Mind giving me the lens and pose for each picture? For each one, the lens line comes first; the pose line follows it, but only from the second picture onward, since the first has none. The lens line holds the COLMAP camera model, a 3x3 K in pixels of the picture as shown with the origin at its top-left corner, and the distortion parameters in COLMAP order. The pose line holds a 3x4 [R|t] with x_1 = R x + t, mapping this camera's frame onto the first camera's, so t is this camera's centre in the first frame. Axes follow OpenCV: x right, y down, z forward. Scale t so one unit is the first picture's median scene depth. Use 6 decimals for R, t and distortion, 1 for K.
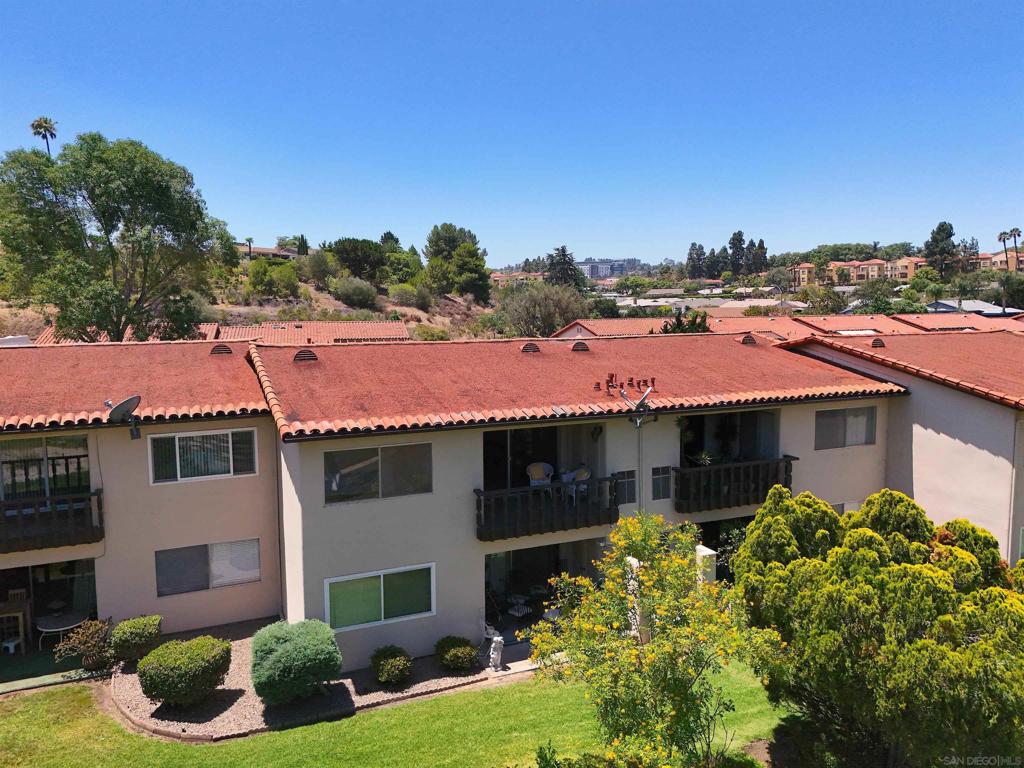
lens RADIAL K [[773.6, 0, 510.7], [0, 773.6, 382.0], [0, 0, 1]] dist [0.062041, -0.045510]
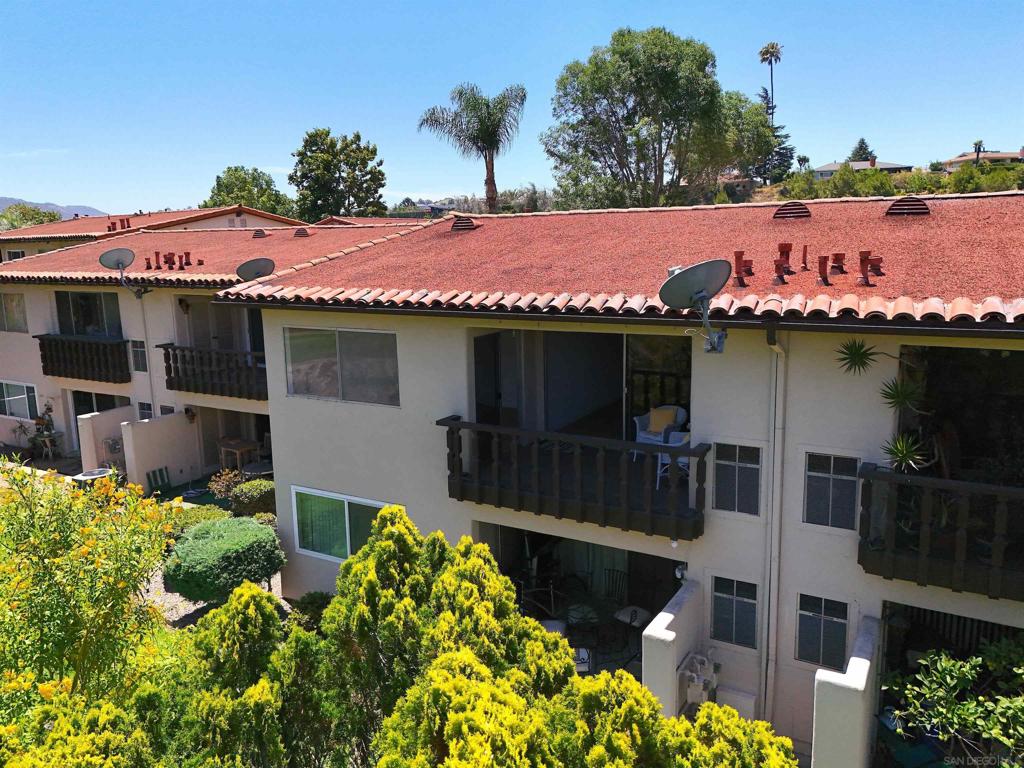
lens RADIAL K [[773.6, 0, 513.5], [0, 773.6, 384.9], [0, 0, 1]] dist [0.062041, -0.045510]
pose [[0.631555, 0.151194, -0.760447, 0.420355], [-0.080304, 0.988283, 0.129800, 0.027754], [0.771162, -0.020908, 0.636296, 0.592876]]
